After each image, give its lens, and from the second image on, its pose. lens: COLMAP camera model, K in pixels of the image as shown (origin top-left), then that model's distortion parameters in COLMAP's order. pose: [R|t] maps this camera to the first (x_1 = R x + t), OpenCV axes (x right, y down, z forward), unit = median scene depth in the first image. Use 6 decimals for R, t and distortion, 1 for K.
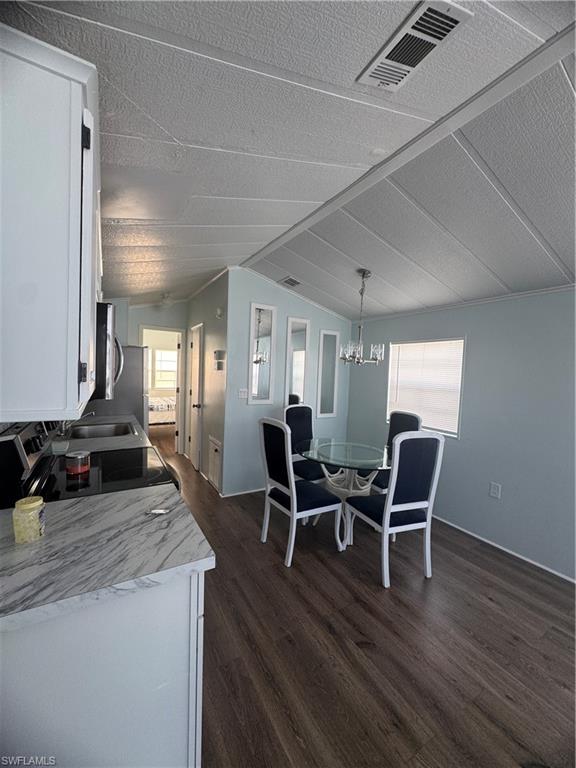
lens RADIAL K [[307.7, 0, 290.5], [0, 307.7, 382.3], [0, 0, 1]] dist [-0.001265, -0.000442]
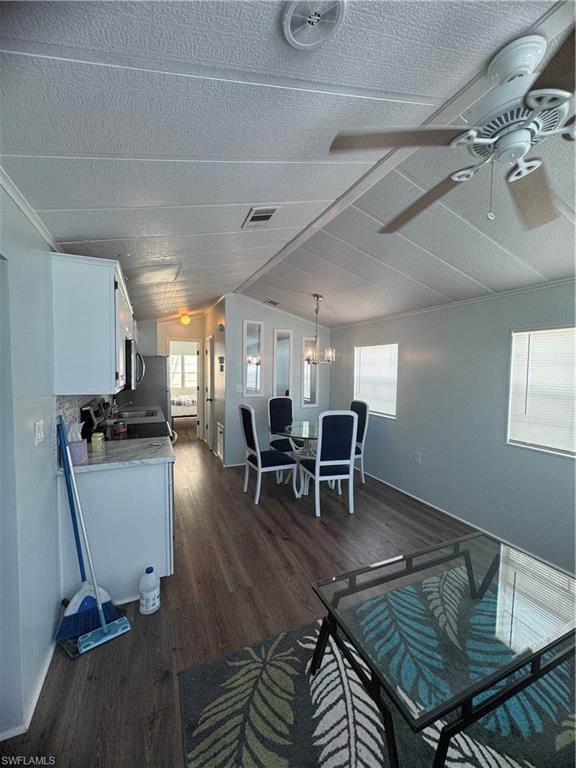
lens RADIAL K [[307.7, 0, 288.3], [0, 307.7, 382.6], [0, 0, 1]] dist [-0.001265, -0.000442]
pose [[0.992715, -0.022453, -0.118372, 0.289046], [0.023044, 0.999728, 0.003631, 0.013422], [0.118258, -0.006332, 0.992963, -0.382387]]
